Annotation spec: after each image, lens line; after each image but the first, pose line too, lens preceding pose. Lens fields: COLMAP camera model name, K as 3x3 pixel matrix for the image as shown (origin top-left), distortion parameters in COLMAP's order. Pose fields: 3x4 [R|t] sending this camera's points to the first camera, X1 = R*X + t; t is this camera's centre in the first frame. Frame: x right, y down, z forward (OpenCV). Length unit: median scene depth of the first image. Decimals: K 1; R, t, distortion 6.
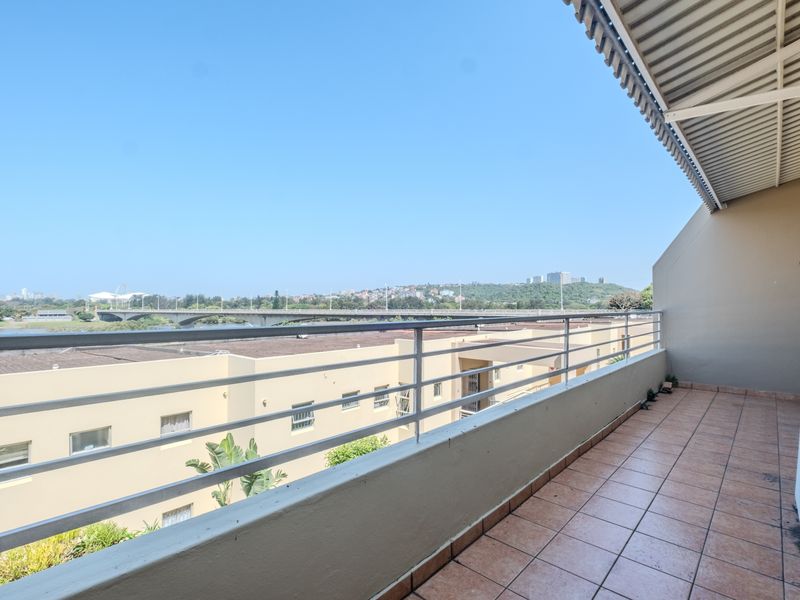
lens RADIAL K [[406.9, 0, 394.2], [0, 406.9, 305.1], [0, 0, 1]] dist [0.004615, 0.002058]
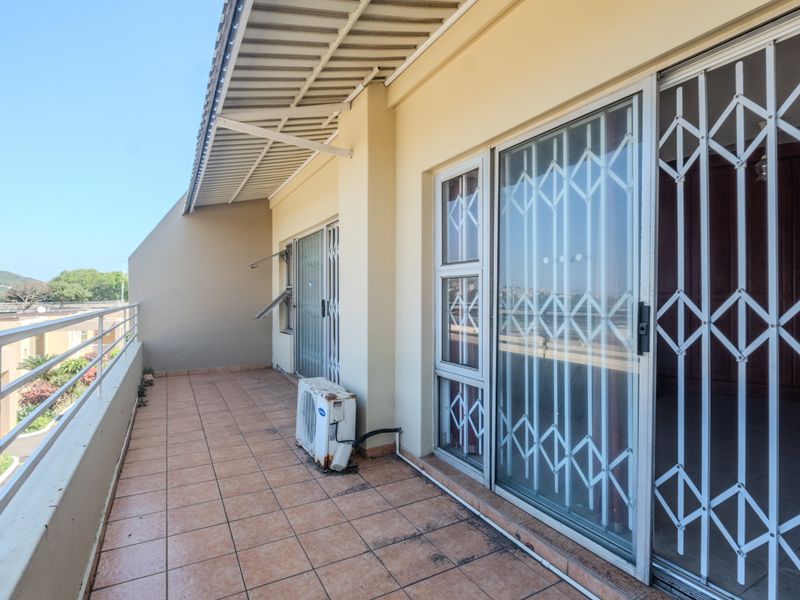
lens RADIAL K [[406.9, 0, 394.4], [0, 406.9, 295.7], [0, 0, 1]] dist [0.004615, 0.002058]
pose [[0.315898, 0.006659, 0.948770, -0.161259], [-0.002003, 0.999978, -0.006351, 0.001415], [-0.948791, 0.000106, 0.315904, 0.203217]]
